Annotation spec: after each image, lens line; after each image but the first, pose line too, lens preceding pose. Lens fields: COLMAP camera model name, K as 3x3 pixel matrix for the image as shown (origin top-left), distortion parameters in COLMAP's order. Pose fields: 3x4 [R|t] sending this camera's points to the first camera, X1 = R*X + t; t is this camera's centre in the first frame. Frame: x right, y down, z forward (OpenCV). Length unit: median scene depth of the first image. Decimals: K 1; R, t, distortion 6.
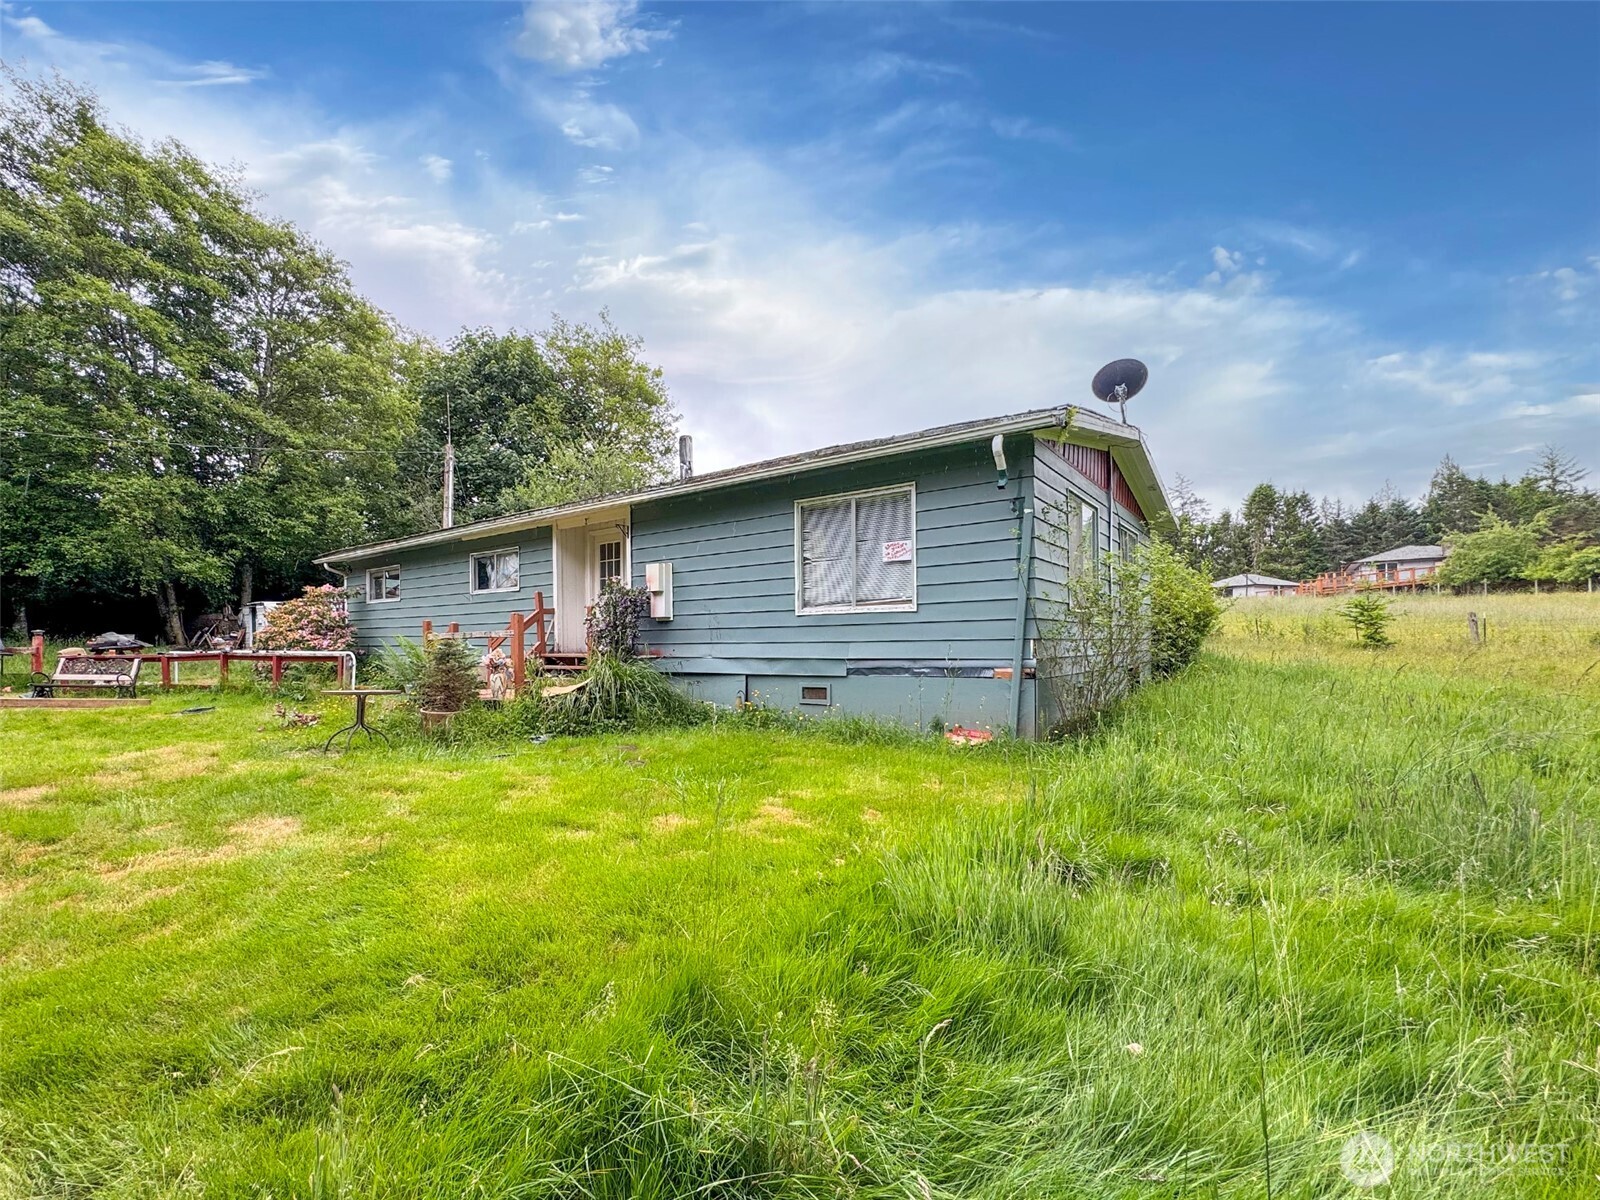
lens RADIAL K [[665.8, 0, 800.0], [0, 665.8, 600.0], [0, 0, 1]] dist [0.002121, 0.000161]
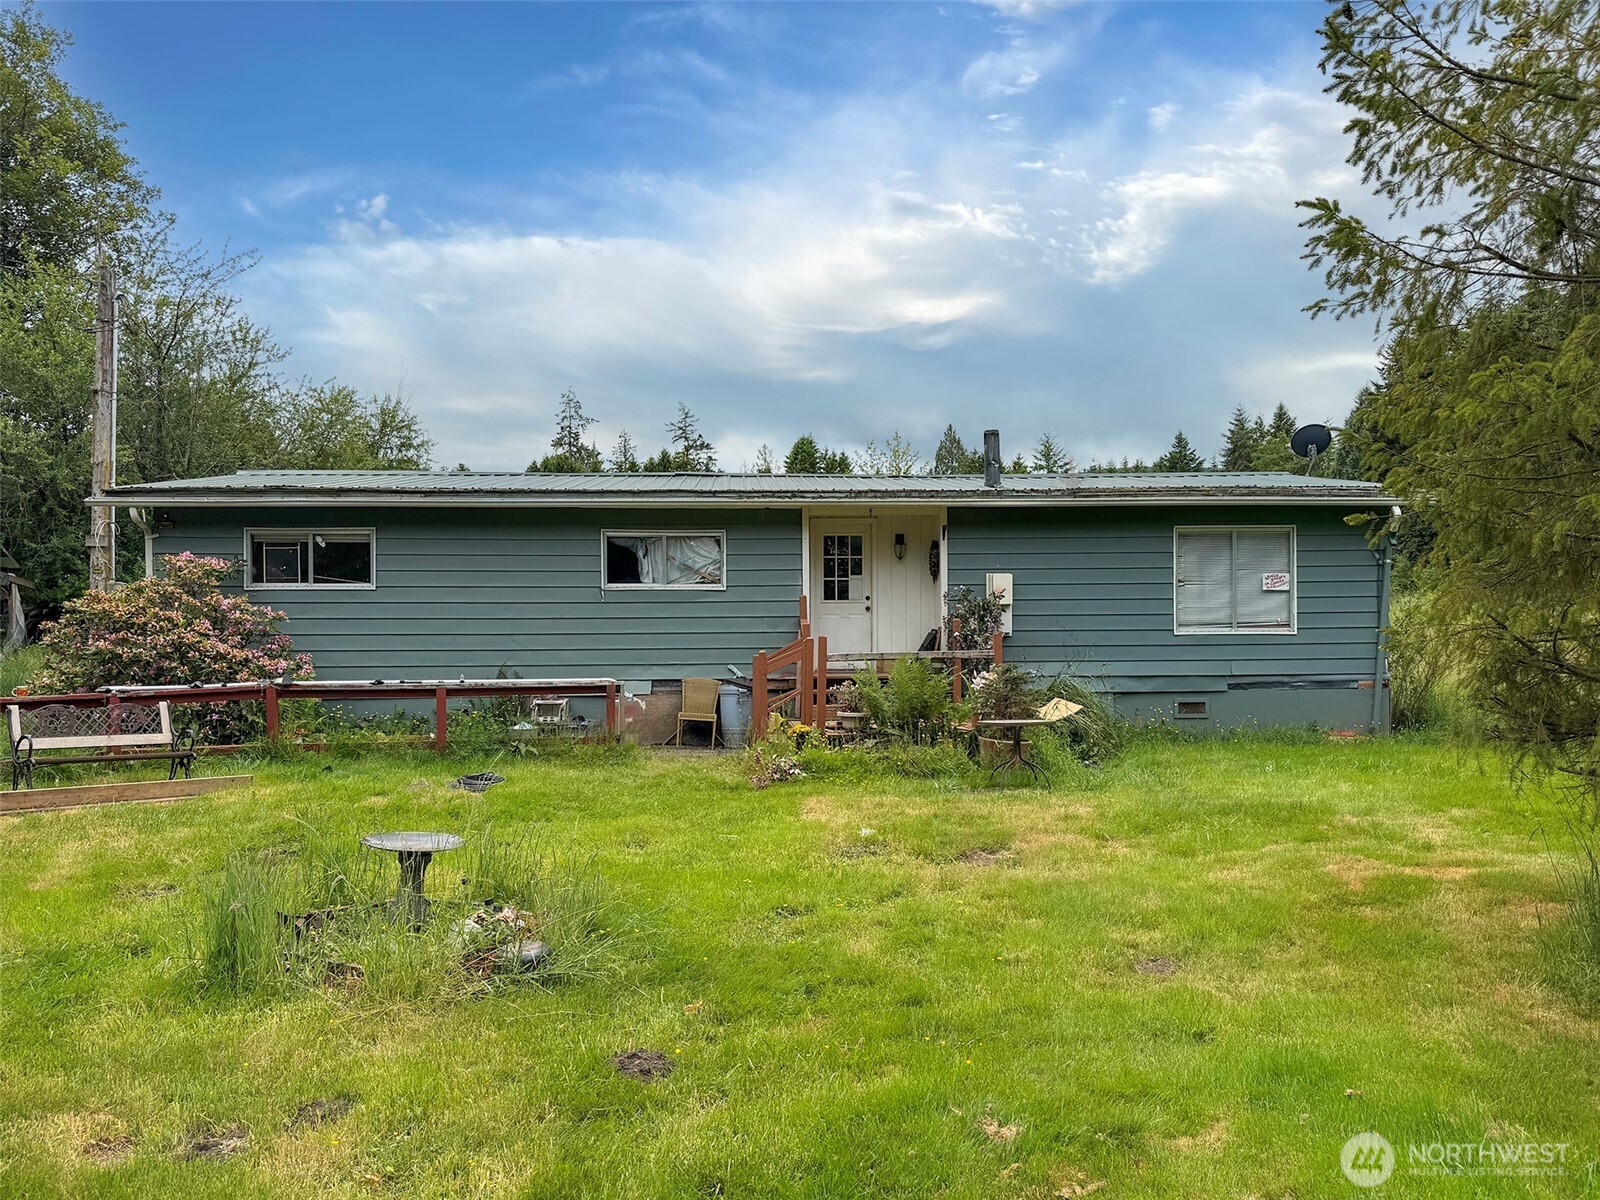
lens RADIAL K [[1107.7, 0, 800.0], [0, 1107.7, 600.0], [0, 0, 1]] dist [-0.000833, -0.000238]
pose [[0.782442, 0.023525, 0.622279, -1.548788], [-0.039521, 0.999148, 0.011920, -0.029152], [-0.621469, -0.033919, 0.782704, -0.000198]]
